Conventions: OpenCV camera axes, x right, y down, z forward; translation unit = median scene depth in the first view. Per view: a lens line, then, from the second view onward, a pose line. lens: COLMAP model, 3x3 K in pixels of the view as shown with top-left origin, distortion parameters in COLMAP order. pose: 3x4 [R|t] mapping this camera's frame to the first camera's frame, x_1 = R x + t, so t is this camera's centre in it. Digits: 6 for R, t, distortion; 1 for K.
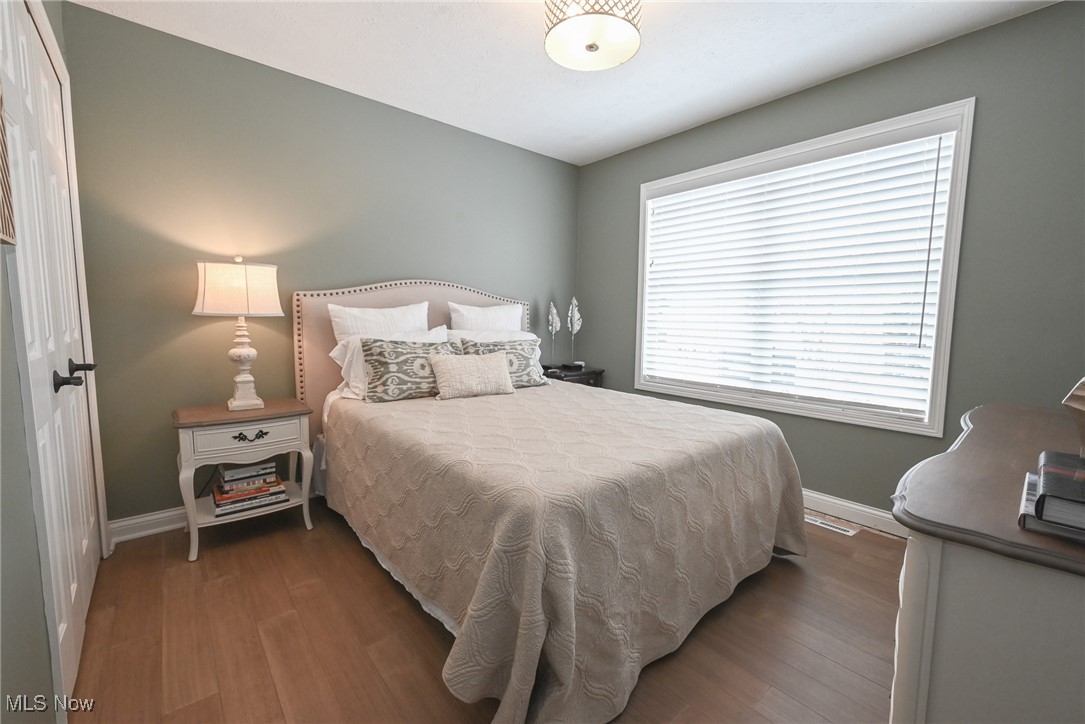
lens RADIAL K [[457.6, 0, 542.5], [0, 457.6, 362.0], [0, 0, 1]] dist [0.000154, 0.000060]
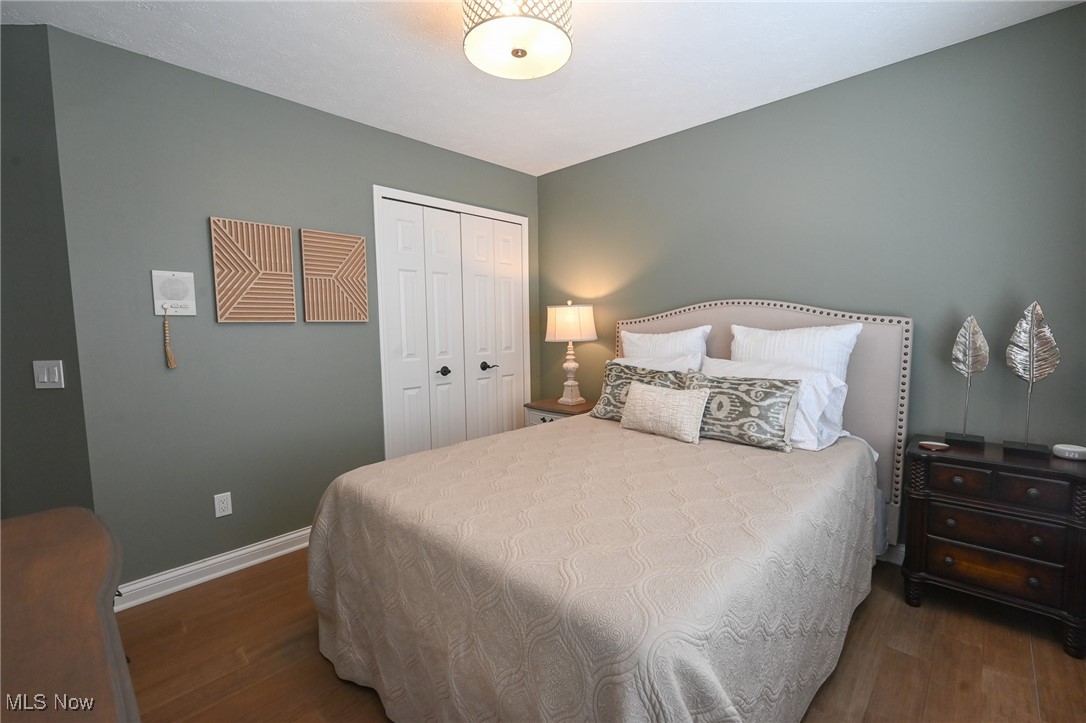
lens RADIAL K [[458.0, 0, 543.0], [0, 458.0, 361.5], [0, 0, 1]] dist [0.000154, 0.000060]
pose [[0.108107, 0.068488, -0.991777, 0.721517], [-0.082105, 0.994831, 0.059749, -0.104041], [0.990743, 0.074970, 0.113172, 0.677221]]
